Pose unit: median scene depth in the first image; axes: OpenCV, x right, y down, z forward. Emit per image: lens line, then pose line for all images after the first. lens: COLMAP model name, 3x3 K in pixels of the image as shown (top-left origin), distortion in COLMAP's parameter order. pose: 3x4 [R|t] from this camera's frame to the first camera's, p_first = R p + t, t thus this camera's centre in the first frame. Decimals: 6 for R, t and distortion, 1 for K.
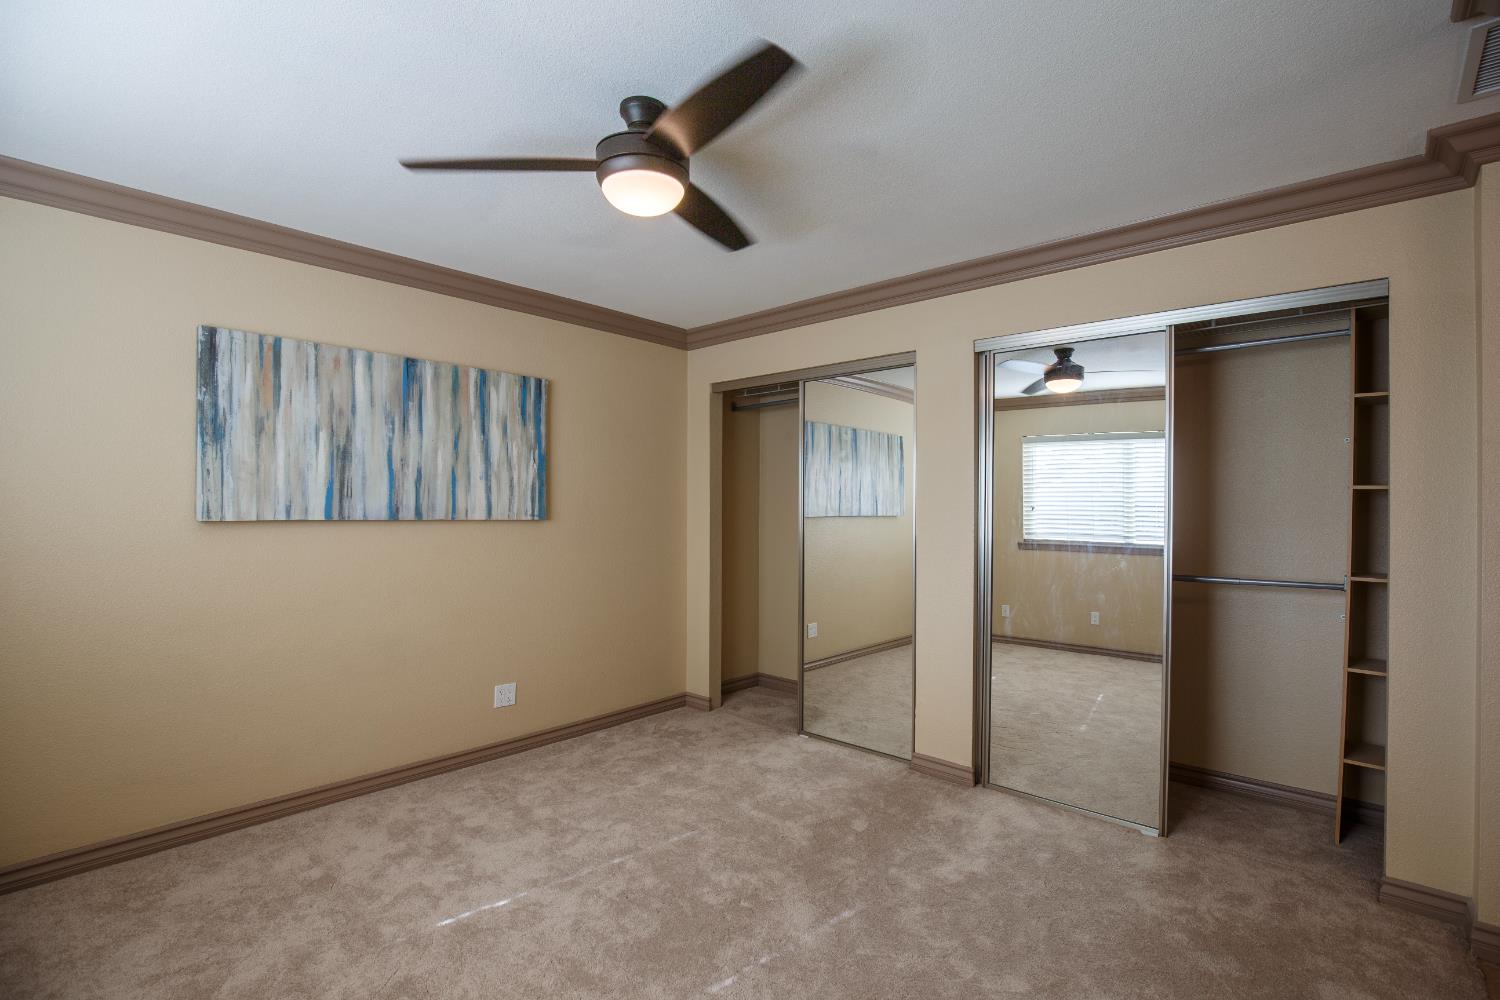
lens RADIAL K [[684.7, 0, 761.3], [0, 684.7, 504.2], [0, 0, 1]] dist [-0.037915, 0.007460]
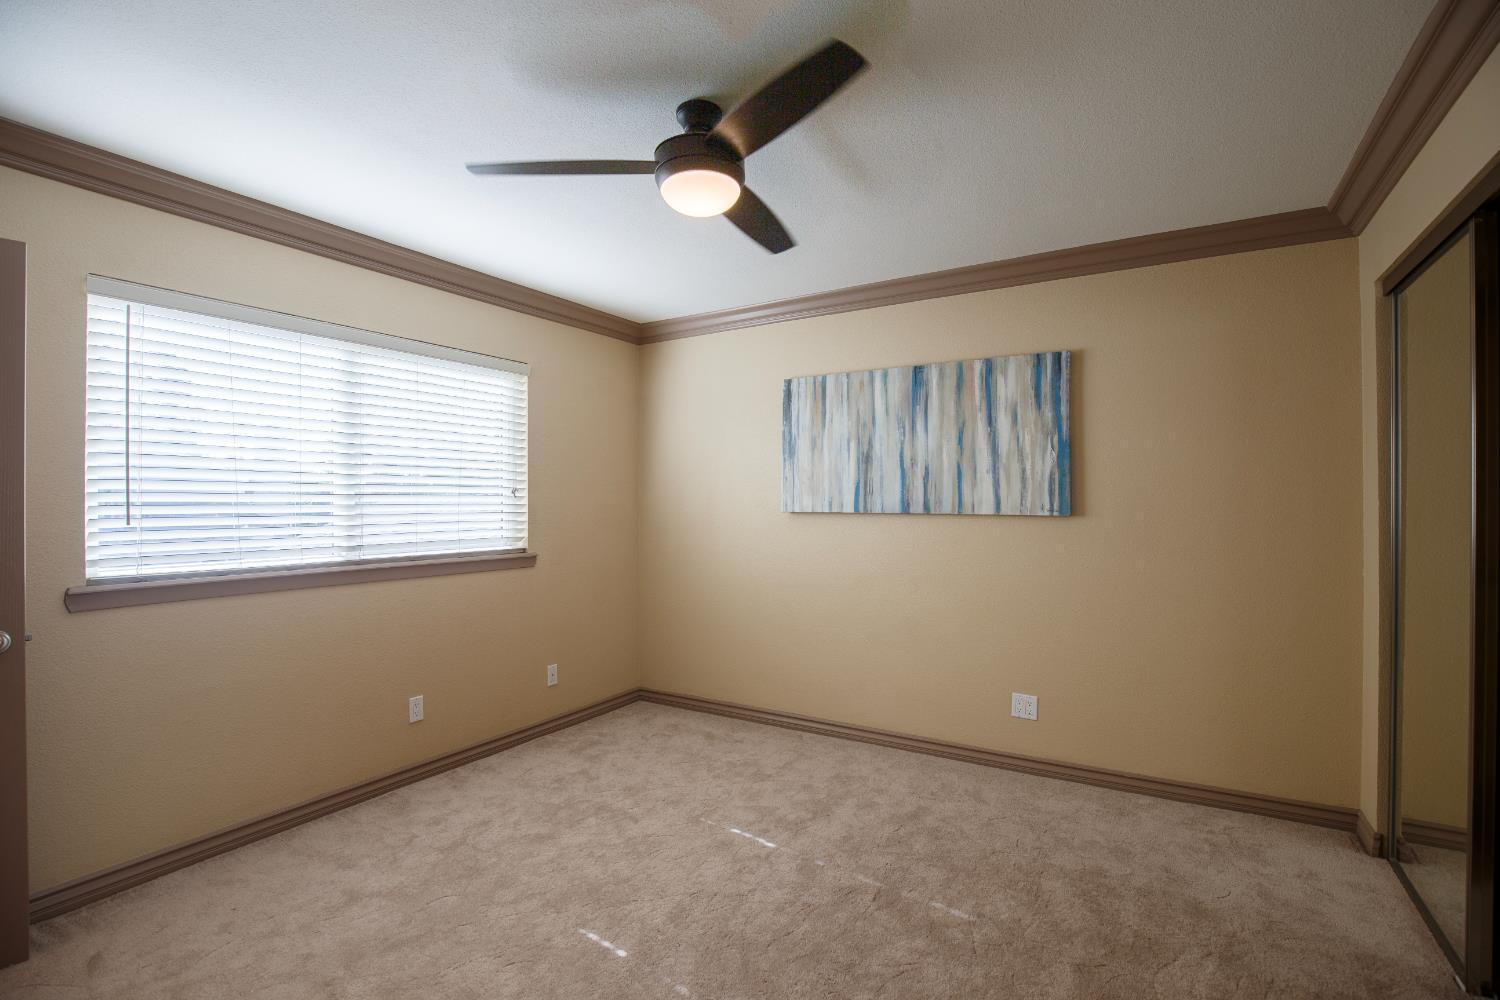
lens RADIAL K [[684.7, 0, 761.3], [0, 684.7, 504.2], [0, 0, 1]] dist [-0.037915, 0.007460]
pose [[0.184122, -0.001791, -0.982902, 0.501204], [0.008256, 0.999966, -0.000276, 0.005956], [0.982869, -0.008064, 0.184131, 0.527352]]
